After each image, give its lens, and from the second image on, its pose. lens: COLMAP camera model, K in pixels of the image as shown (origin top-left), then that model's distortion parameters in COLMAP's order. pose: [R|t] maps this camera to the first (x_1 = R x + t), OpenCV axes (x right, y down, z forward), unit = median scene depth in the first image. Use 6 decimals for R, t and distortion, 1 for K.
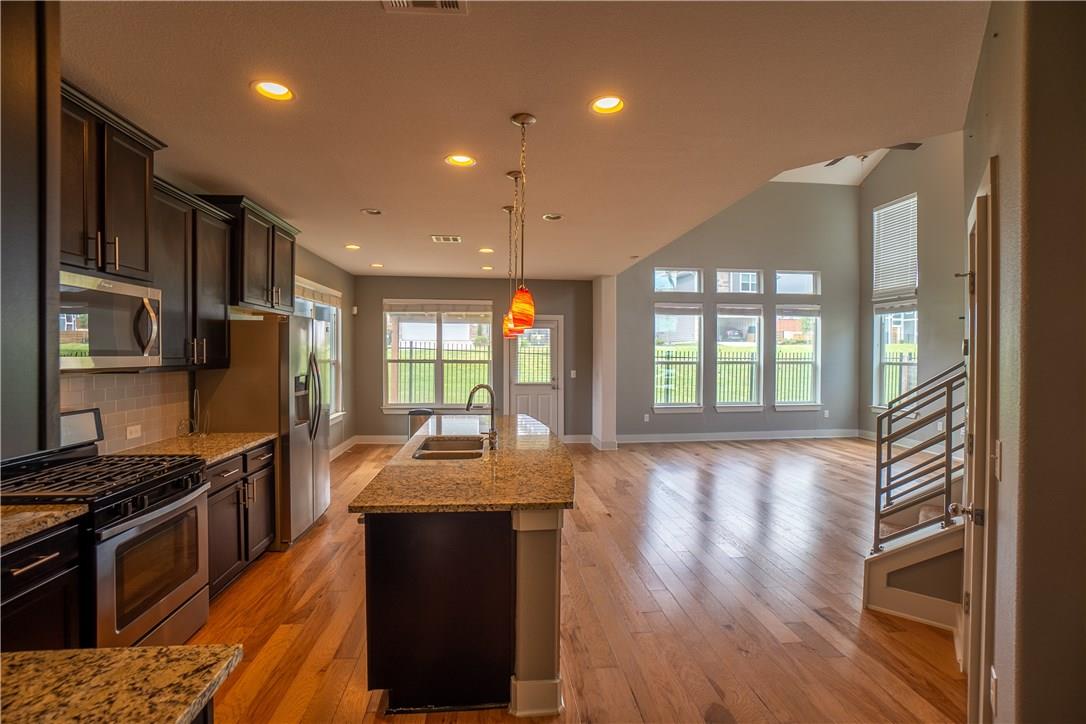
lens RADIAL K [[484.3, 0, 533.2], [0, 484.3, 360.2], [0, 0, 1]] dist [-0.070694, 0.026313]
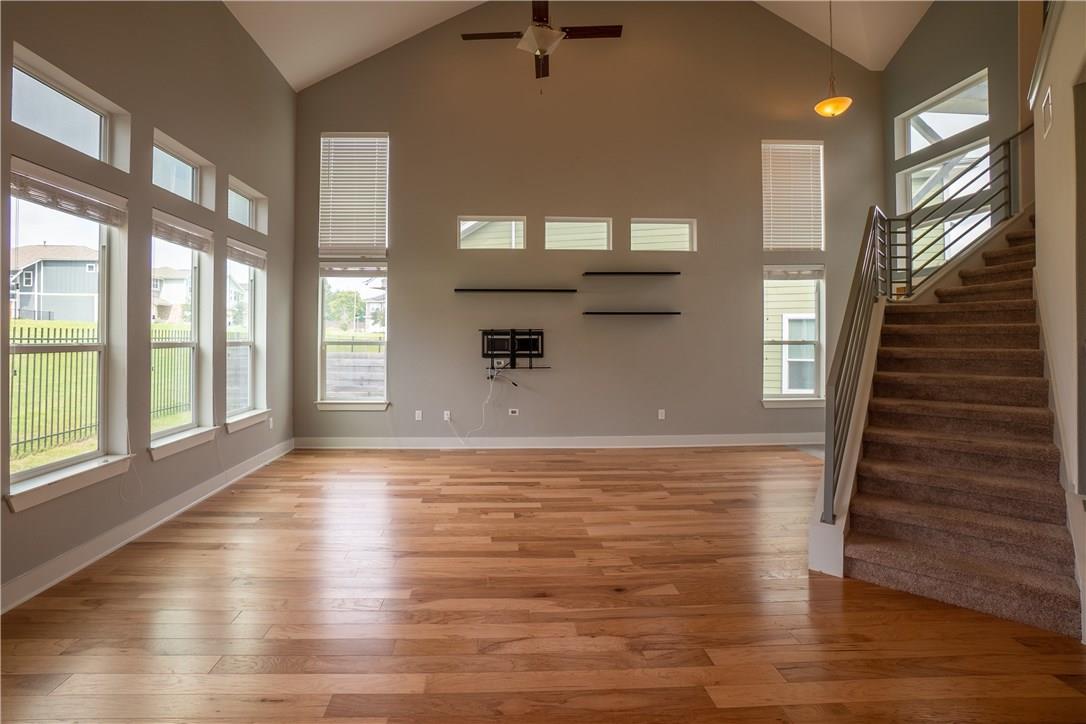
lens RADIAL K [[514.1, 0, 501.2], [0, 514.1, 336.5], [0, 0, 1]] dist [-0.073240, 0.025222]
pose [[0.062359, 0.001664, 0.998052, -0.044620], [0.010891, 0.999938, -0.002347, 0.001171], [-0.997994, 0.011016, 0.062337, 0.681592]]
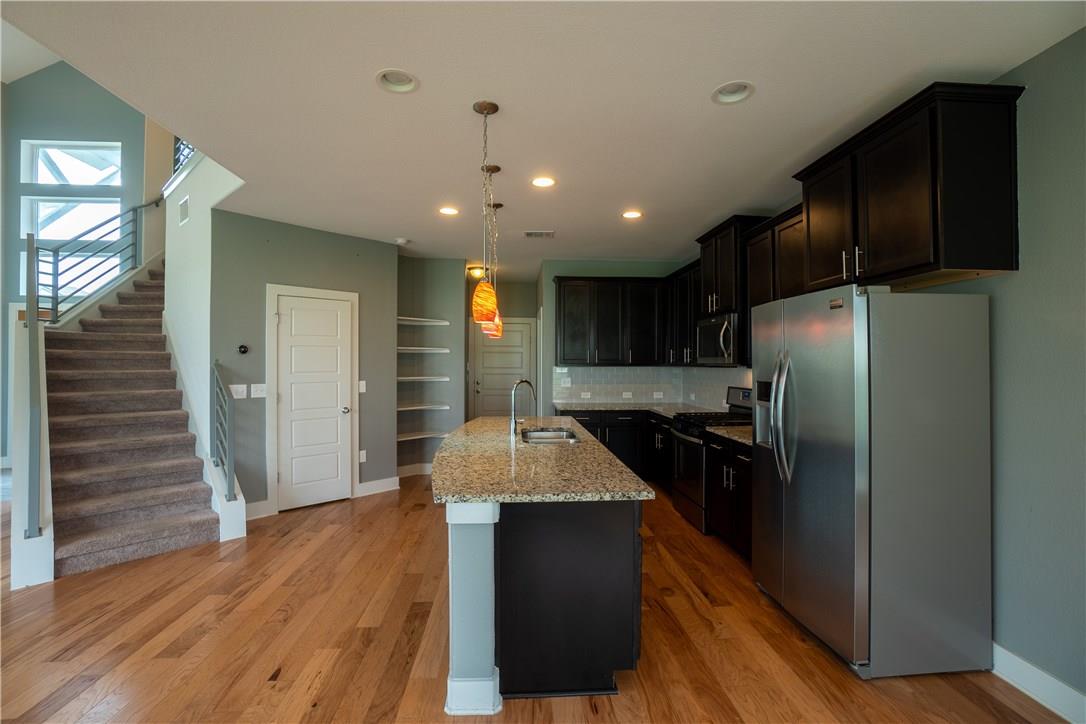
lens RADIAL K [[484.0, 0, 540.9], [0, 484.0, 357.0], [0, 0, 1]] dist [-0.065592, 0.024392]
pose [[-0.999621, -0.003205, 0.027345, -0.069924], [-0.003165, 0.999994, 0.001528, -0.002222], [-0.027350, 0.001441, -0.999625, 0.818520]]
